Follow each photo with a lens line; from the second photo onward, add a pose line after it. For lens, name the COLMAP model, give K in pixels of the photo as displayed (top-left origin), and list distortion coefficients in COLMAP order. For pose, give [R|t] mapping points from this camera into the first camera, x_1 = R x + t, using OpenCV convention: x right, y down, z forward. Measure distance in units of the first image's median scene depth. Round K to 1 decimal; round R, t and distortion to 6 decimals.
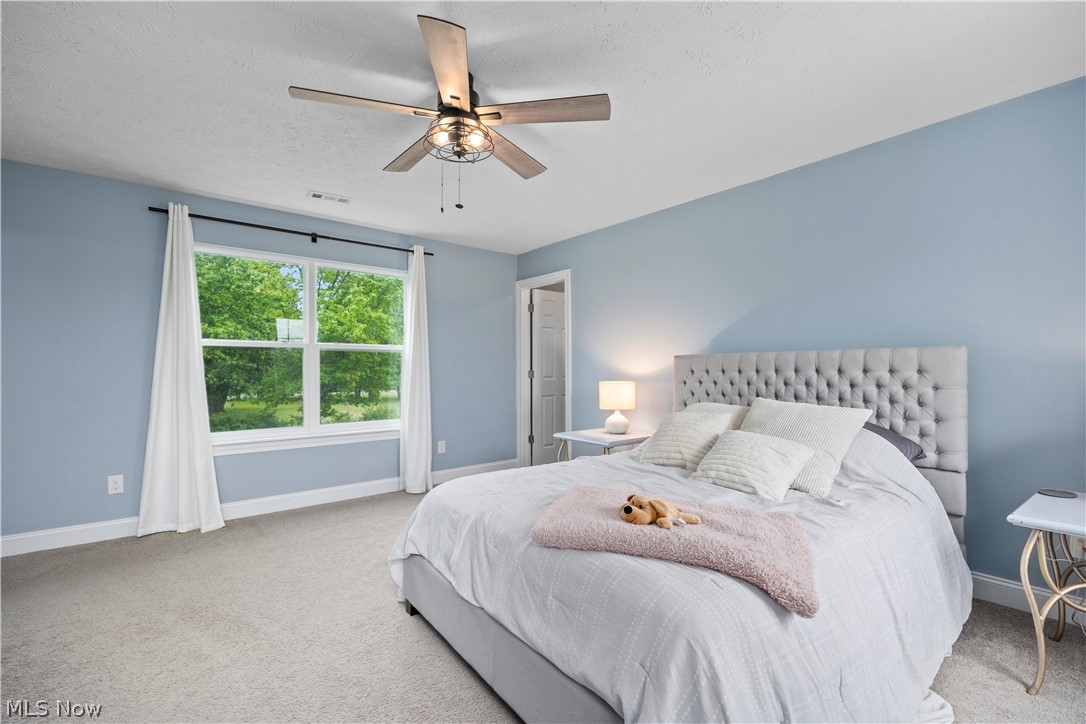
lens RADIAL K [[455.1, 0, 543.0], [0, 455.1, 362.0], [0, 0, 1]] dist [-0.000592, -0.000054]
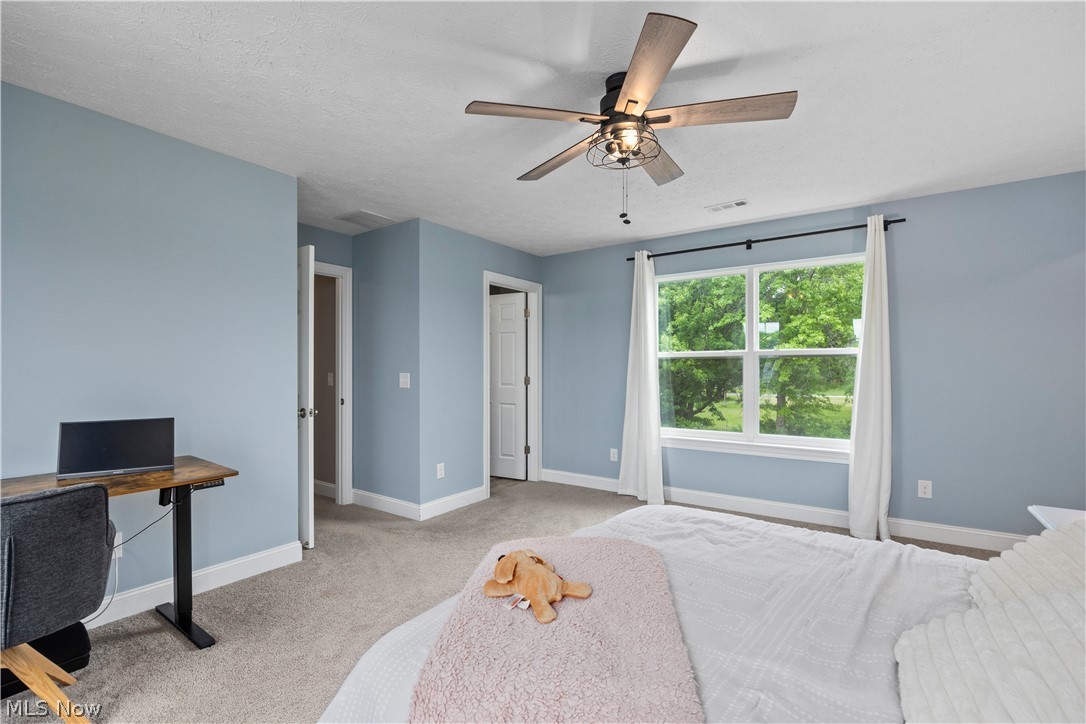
lens RADIAL K [[482.7, 0, 543.0], [0, 482.7, 362.0], [0, 0, 1]] dist [-0.011562, 0.000061]
pose [[0.289121, -0.017941, -0.957125, 0.388560], [0.010107, 0.999826, -0.015688, -0.004203], [0.957239, -0.005138, 0.289252, 0.274758]]
